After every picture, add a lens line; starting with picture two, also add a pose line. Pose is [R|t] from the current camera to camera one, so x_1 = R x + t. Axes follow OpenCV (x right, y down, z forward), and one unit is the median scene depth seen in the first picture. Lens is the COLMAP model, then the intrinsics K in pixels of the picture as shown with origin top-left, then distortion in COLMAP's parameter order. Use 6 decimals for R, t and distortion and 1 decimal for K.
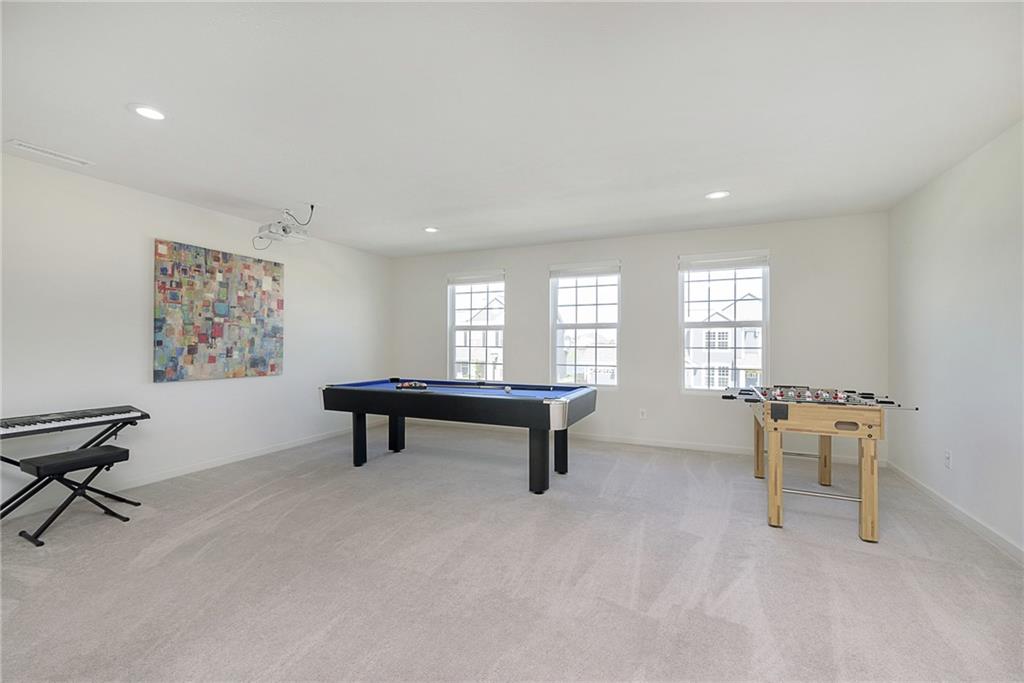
lens RADIAL K [[442.2, 0, 513.5], [0, 442.2, 343.2], [0, 0, 1]] dist [0.002757, 0.000179]
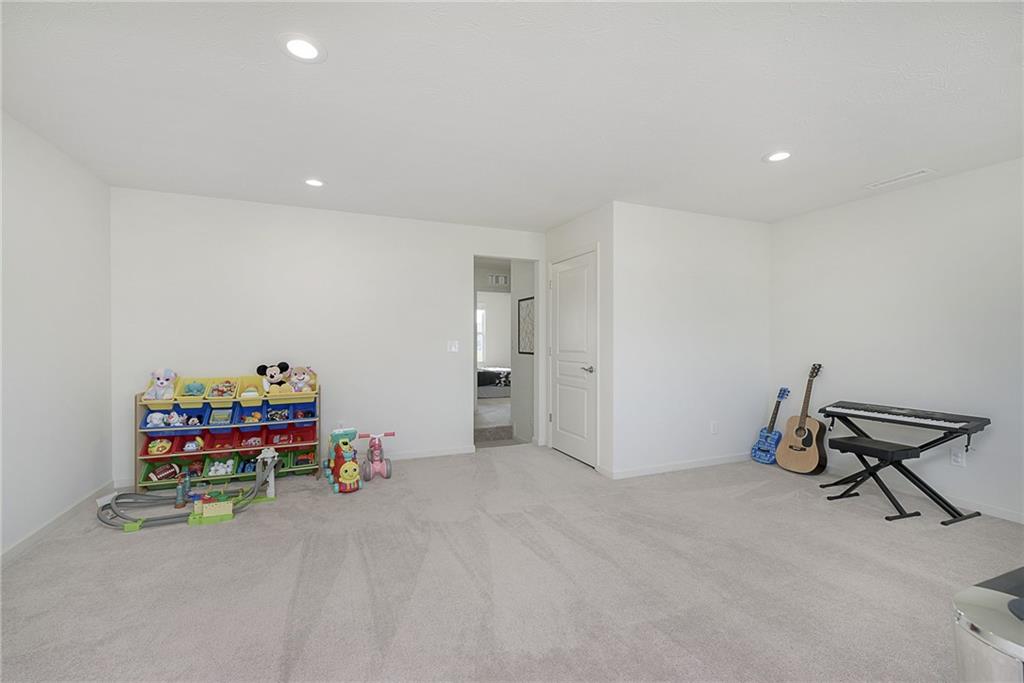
lens RADIAL K [[442.2, 0, 513.5], [0, 442.2, 343.2], [0, 0, 1]] dist [0.002757, 0.000179]
pose [[-0.691036, 0.000652, -0.722820, 0.456326], [-0.003389, 0.999986, 0.004142, -0.007486], [0.722813, 0.005312, -0.691024, 1.066747]]
